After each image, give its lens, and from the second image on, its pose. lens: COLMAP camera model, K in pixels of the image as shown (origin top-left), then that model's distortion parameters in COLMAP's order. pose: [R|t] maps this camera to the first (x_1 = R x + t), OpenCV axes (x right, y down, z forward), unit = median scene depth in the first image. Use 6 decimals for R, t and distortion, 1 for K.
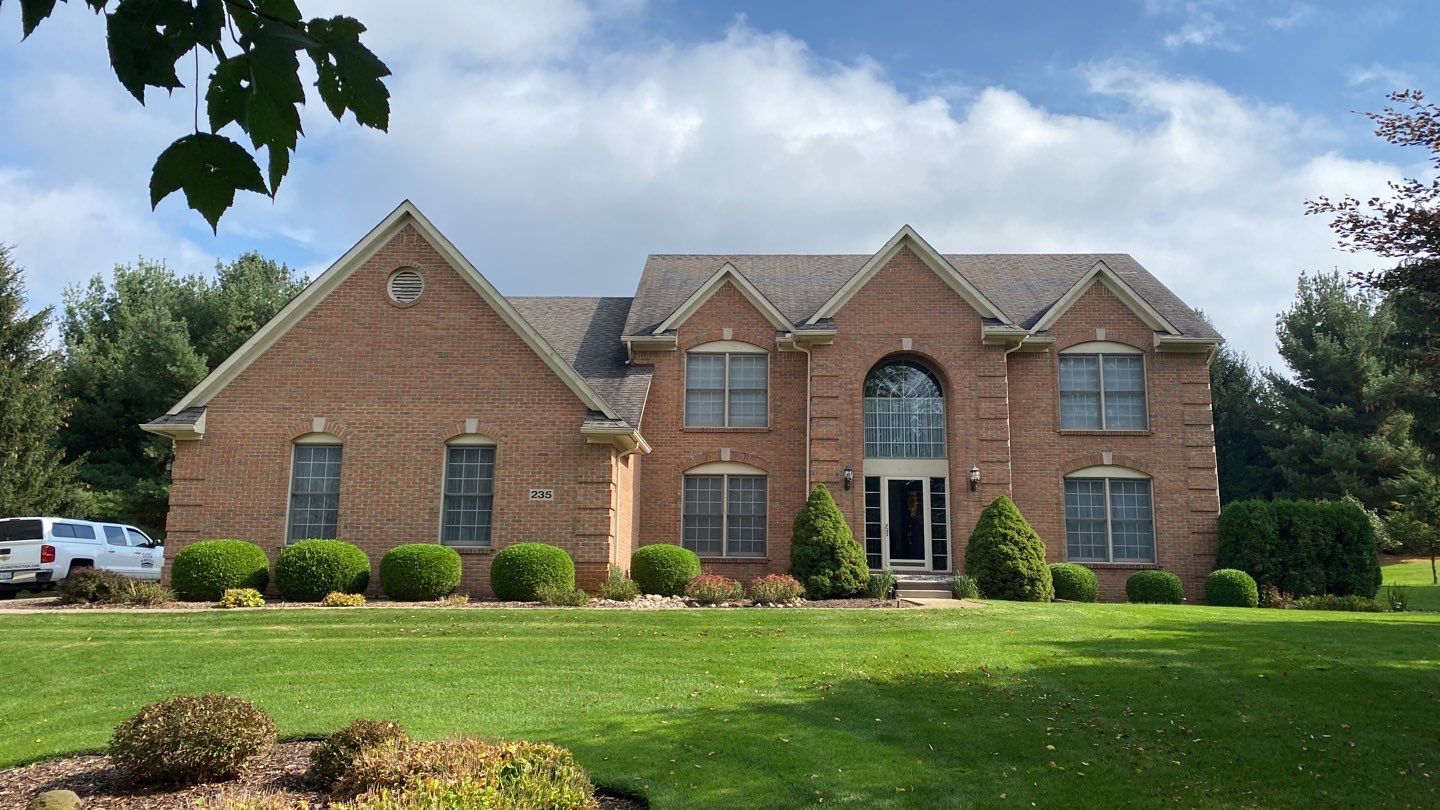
lens RADIAL K [[1090.0, 0, 721.3], [0, 1090.0, 406.2], [0, 0, 1]] dist [0.017346, -0.022940]
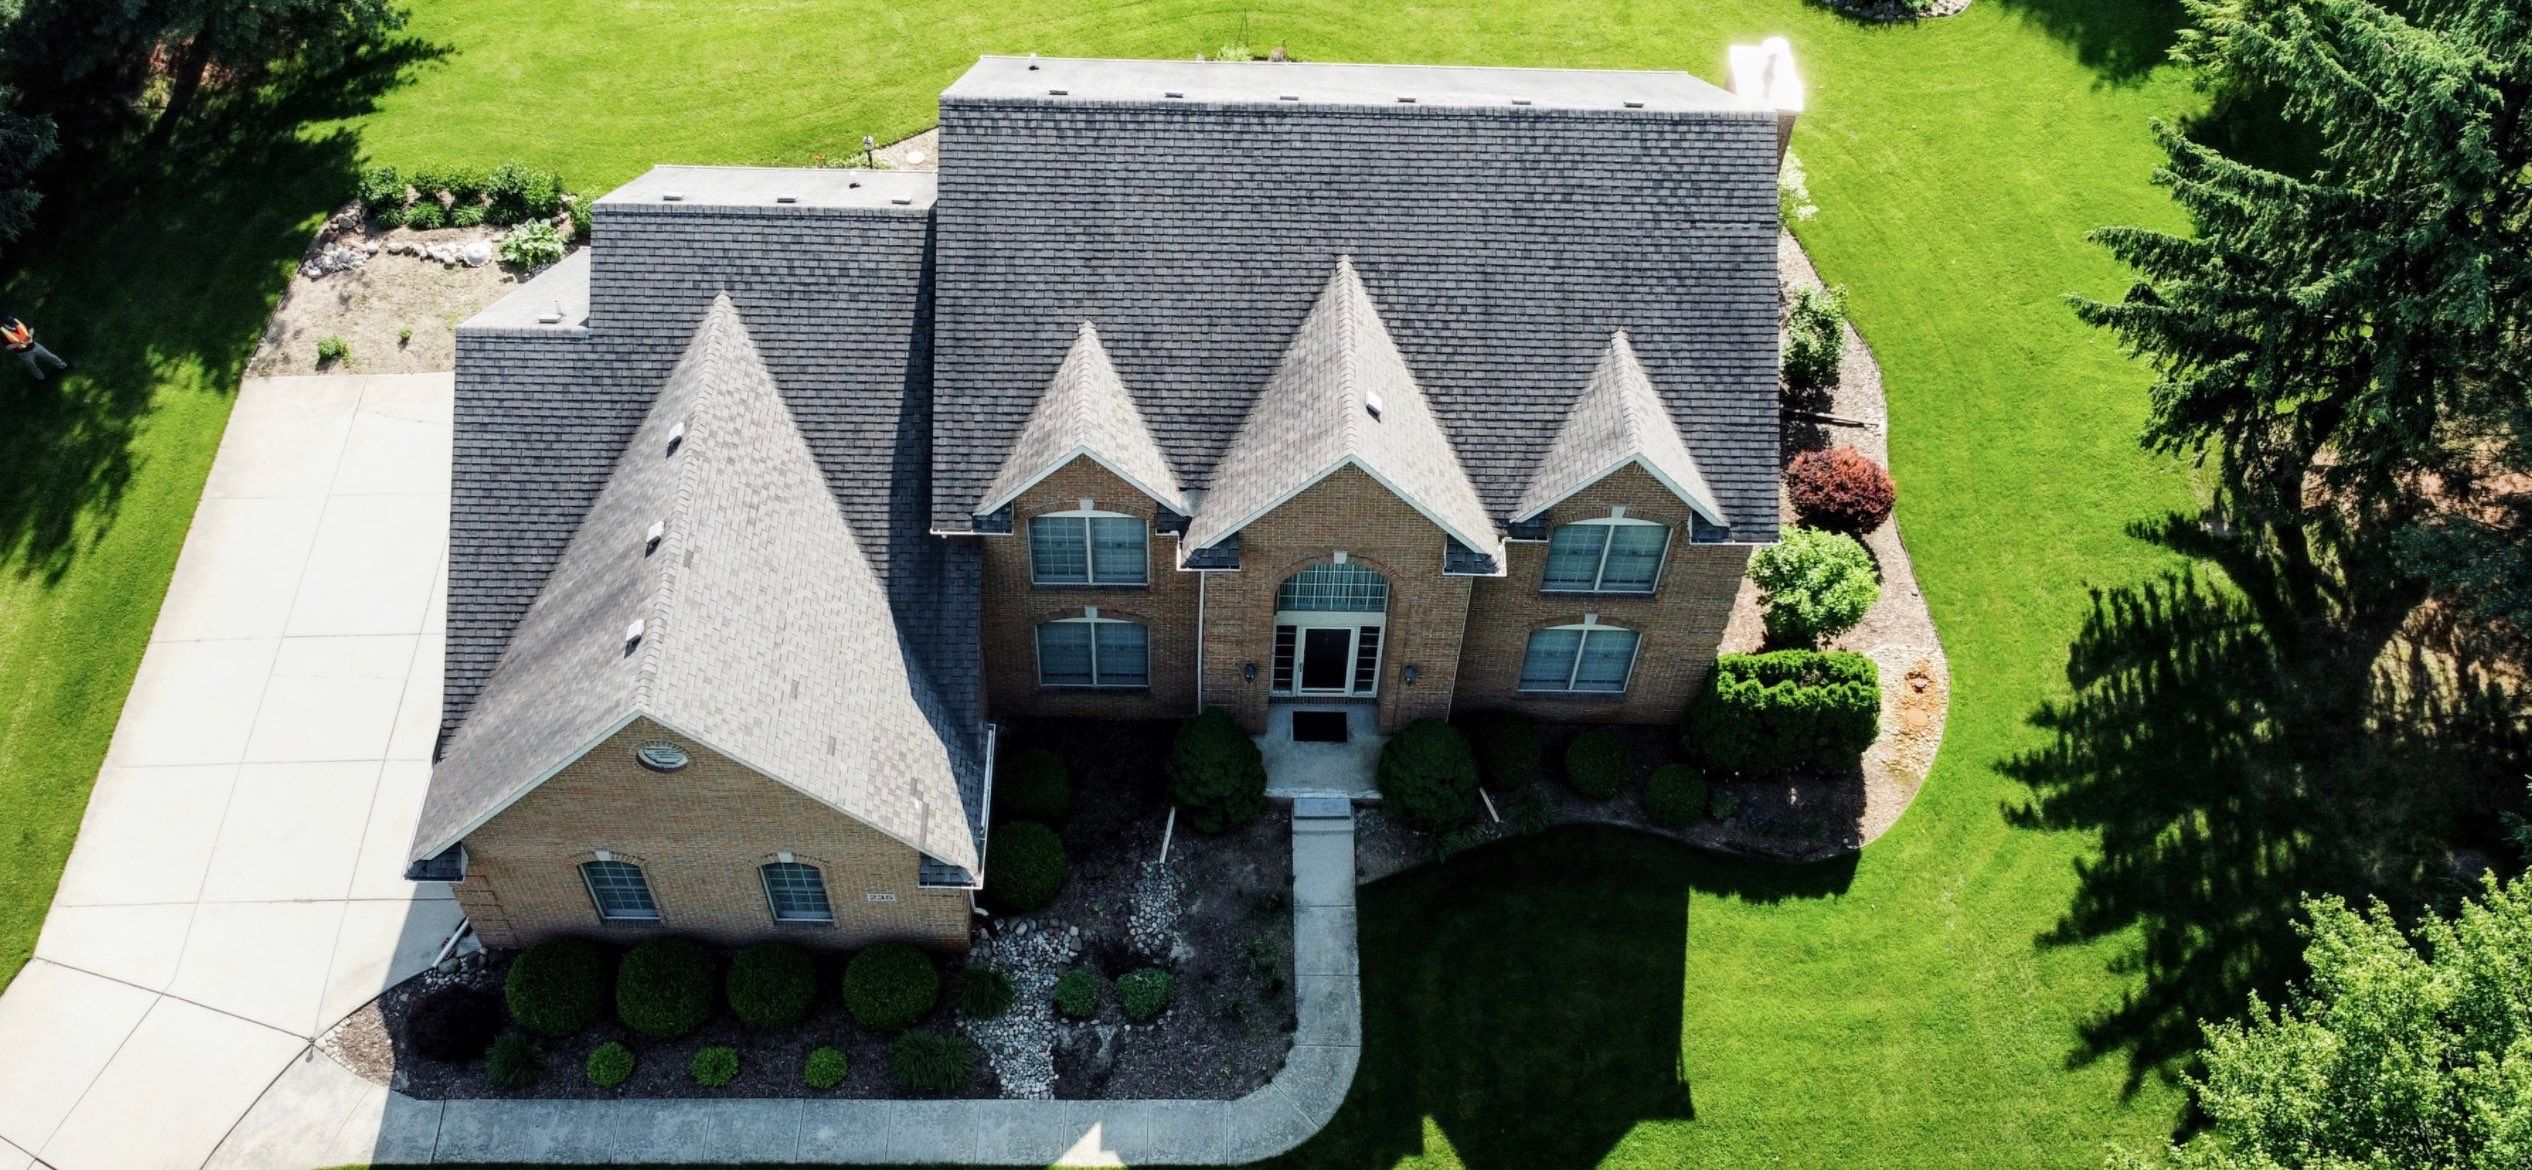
lens RADIAL K [[2144.5, 0, 1265.8], [0, 2144.5, 590.1], [0, 0, 1]] dist [0.021263, -0.037274]
pose [[0.999168, -0.016528, 0.037271, 0.069889], [-0.025492, 0.460179, 0.887460, -1.294395], [-0.031819, -0.887672, 0.459375, 0.335989]]
